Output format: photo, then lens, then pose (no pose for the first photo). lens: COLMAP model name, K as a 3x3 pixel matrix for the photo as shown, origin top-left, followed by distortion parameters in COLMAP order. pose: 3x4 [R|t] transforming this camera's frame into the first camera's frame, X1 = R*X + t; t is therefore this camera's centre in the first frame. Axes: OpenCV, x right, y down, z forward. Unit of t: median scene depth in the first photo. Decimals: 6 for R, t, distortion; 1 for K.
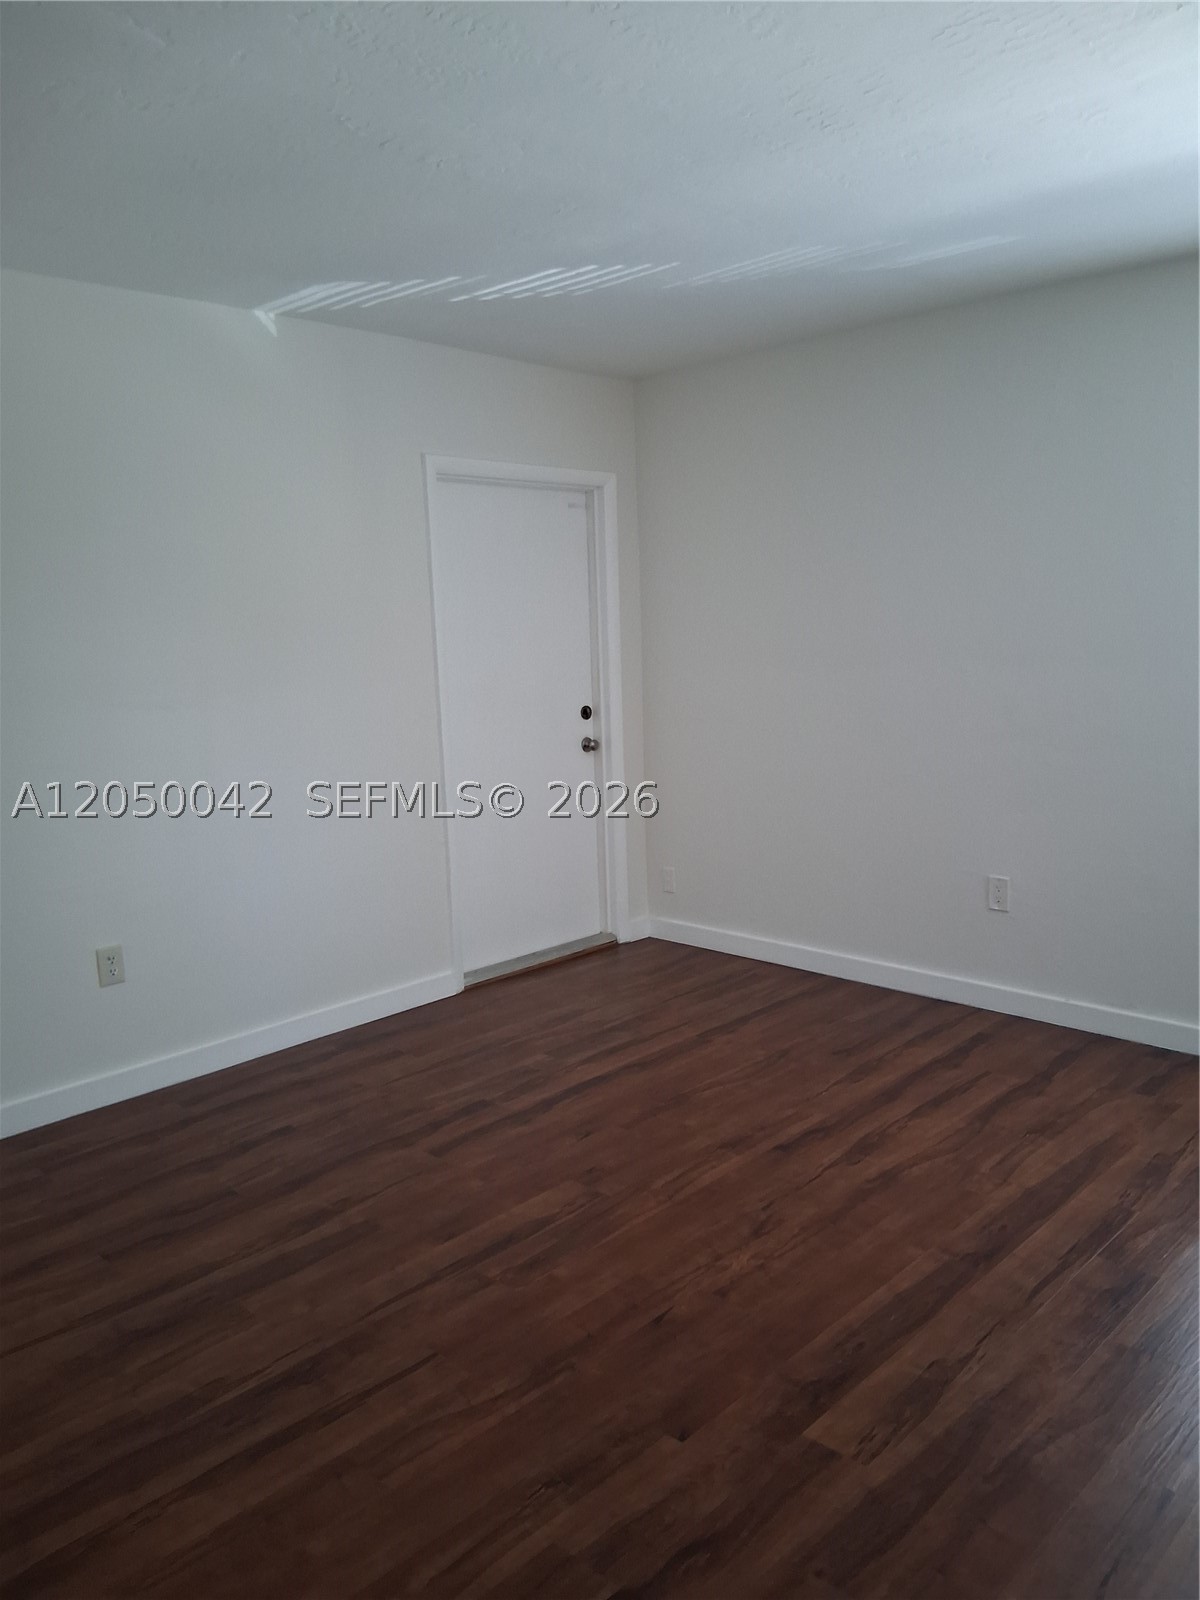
lens RADIAL K [[1210.1, 0, 600.0], [0, 1210.1, 800.0], [0, 0, 1]] dist [-0.017919, -0.008529]
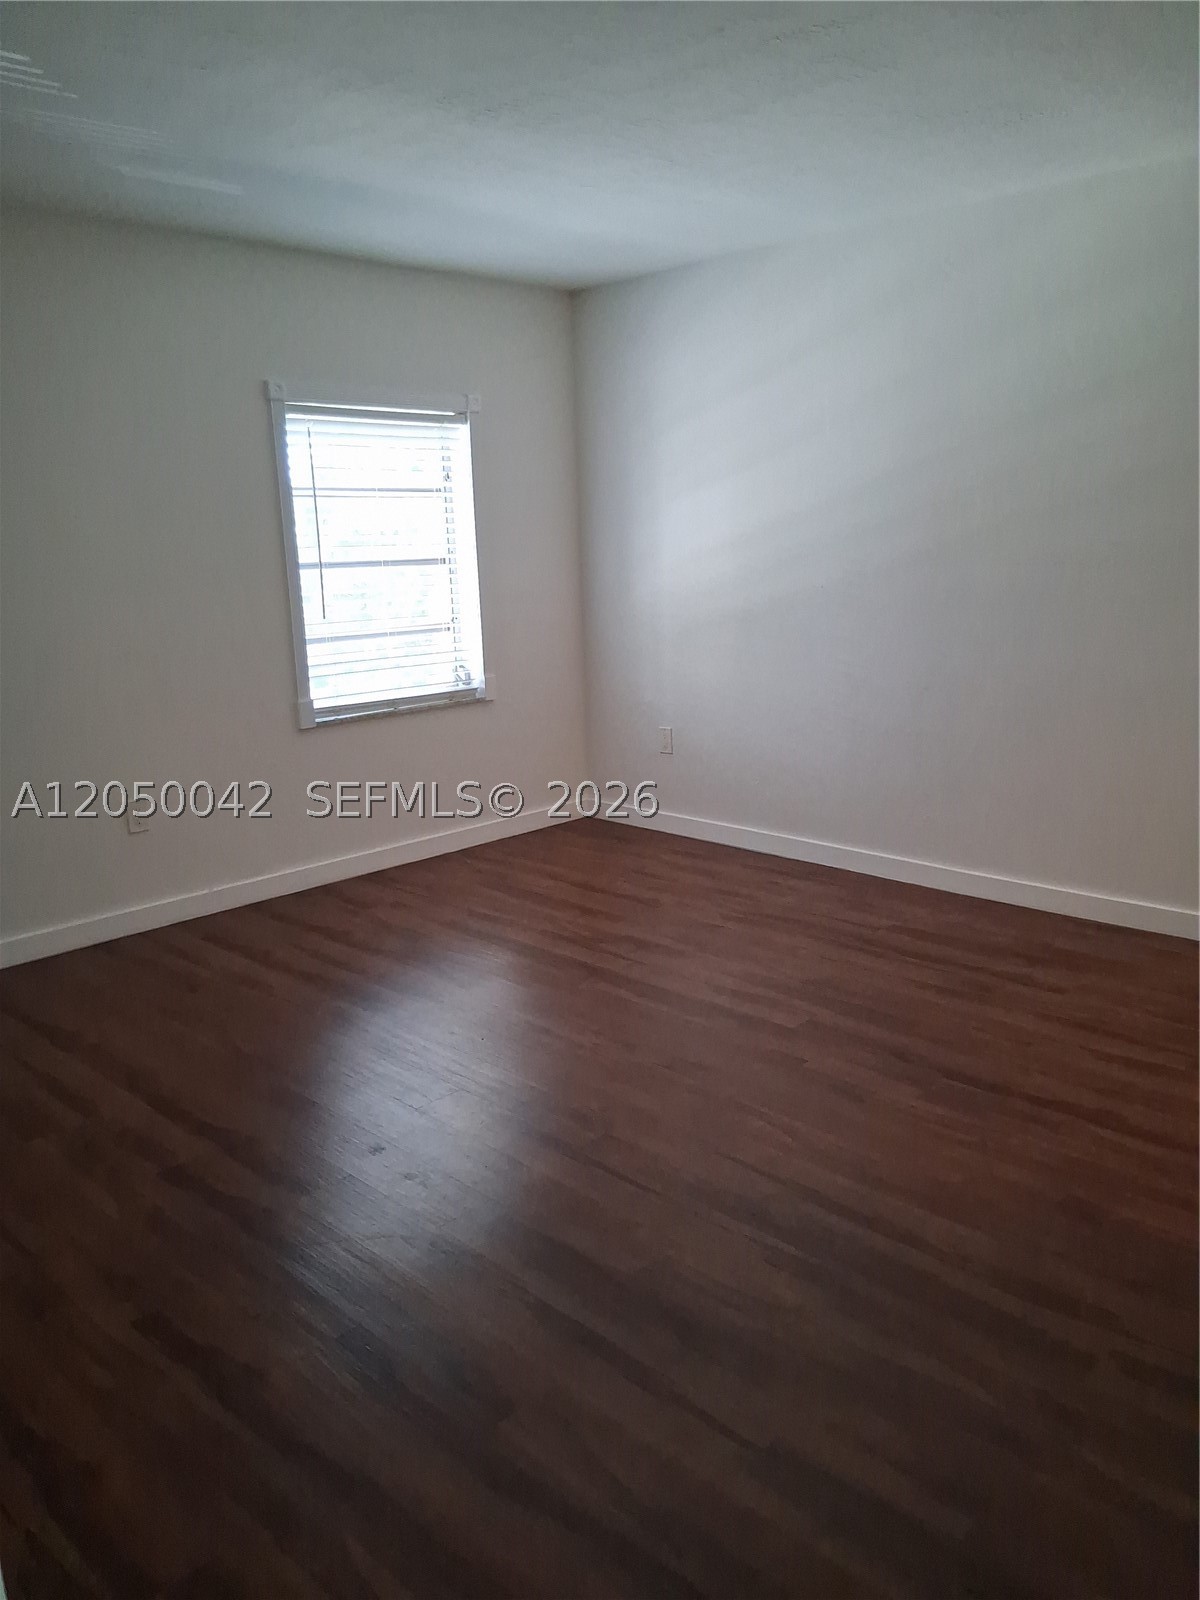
lens RADIAL K [[1210.1, 0, 600.0], [0, 1210.1, 800.0], [0, 0, 1]] dist [-0.017919, -0.008529]
pose [[0.006564, -0.185489, 0.982624, -1.256899], [0.184388, 0.966021, 0.181123, -0.092029], [-0.982832, 0.179995, 0.040542, 1.056757]]
